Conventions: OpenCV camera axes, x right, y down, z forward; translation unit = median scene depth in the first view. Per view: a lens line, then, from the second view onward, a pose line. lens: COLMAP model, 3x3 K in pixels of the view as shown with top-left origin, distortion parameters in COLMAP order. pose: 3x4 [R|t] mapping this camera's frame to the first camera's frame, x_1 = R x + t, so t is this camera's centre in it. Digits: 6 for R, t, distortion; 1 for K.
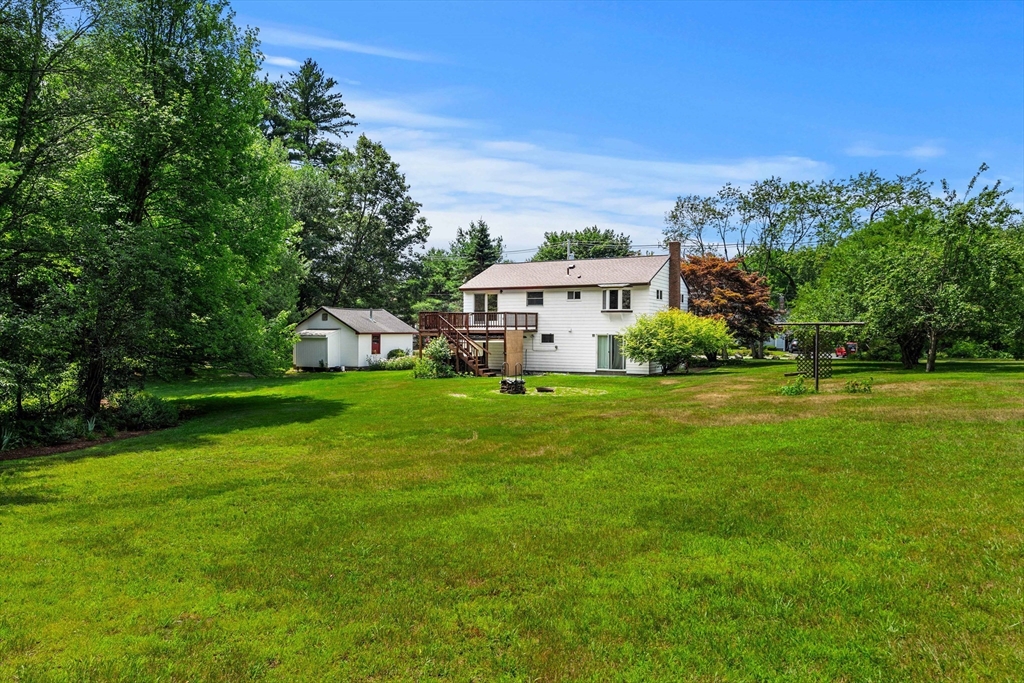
lens RADIAL K [[718.9, 0, 510.3], [0, 718.9, 342.2], [0, 0, 1]] dist [0.009637, -0.004958]
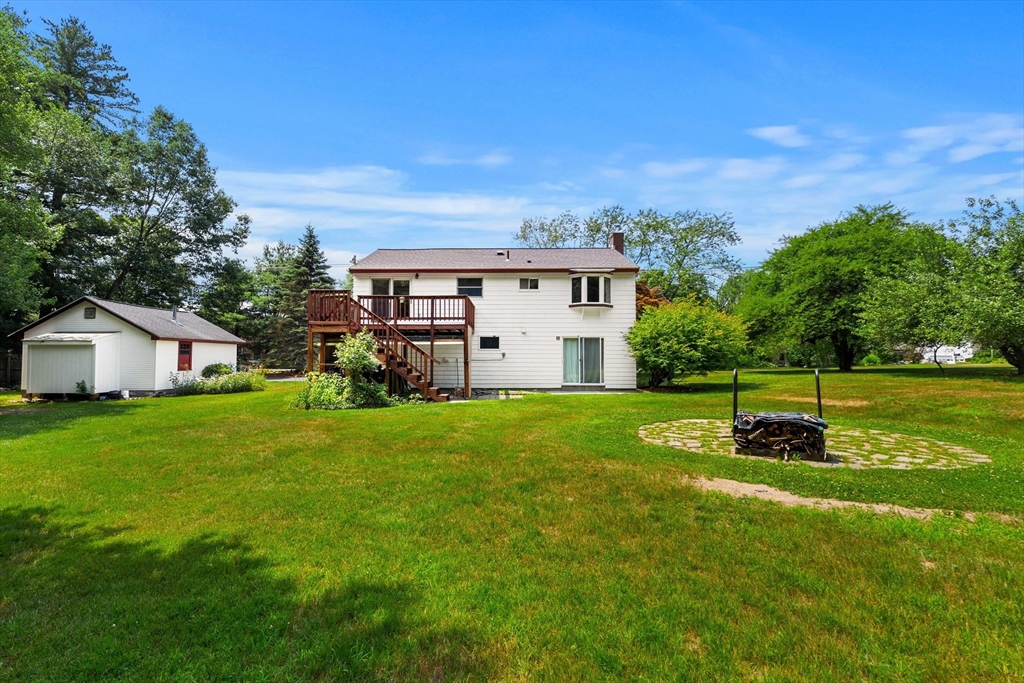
lens RADIAL K [[454.3, 0, 493.6], [0, 454.3, 346.0], [0, 0, 1]] dist [-0.004112, 0.000291]
pose [[0.889043, 0.010877, 0.457695, -0.152503], [0.009287, 0.999084, -0.041782, 0.017136], [-0.457730, 0.041396, 0.888127, 0.594318]]
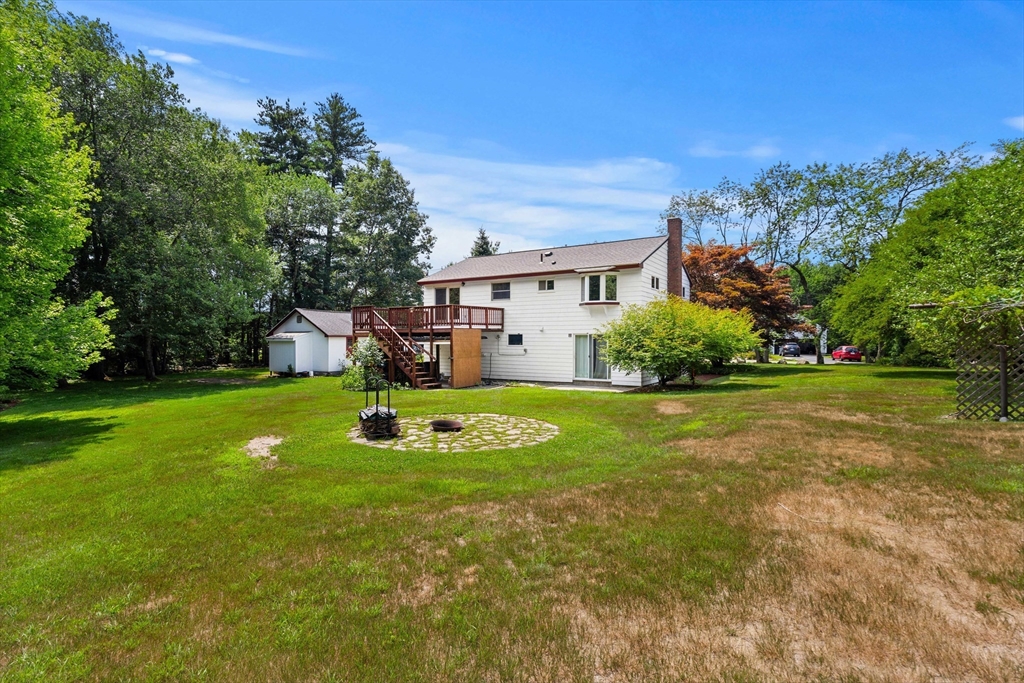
lens RADIAL K [[505.5, 0, 511.5], [0, 505.5, 340.7], [0, 0, 1]] dist [-0.001021, 0.001290]
pose [[0.997221, -0.002053, -0.074467, 0.090002], [0.001042, 0.999907, -0.013612, 0.003897], [0.074488, 0.013497, 0.997131, 0.429813]]
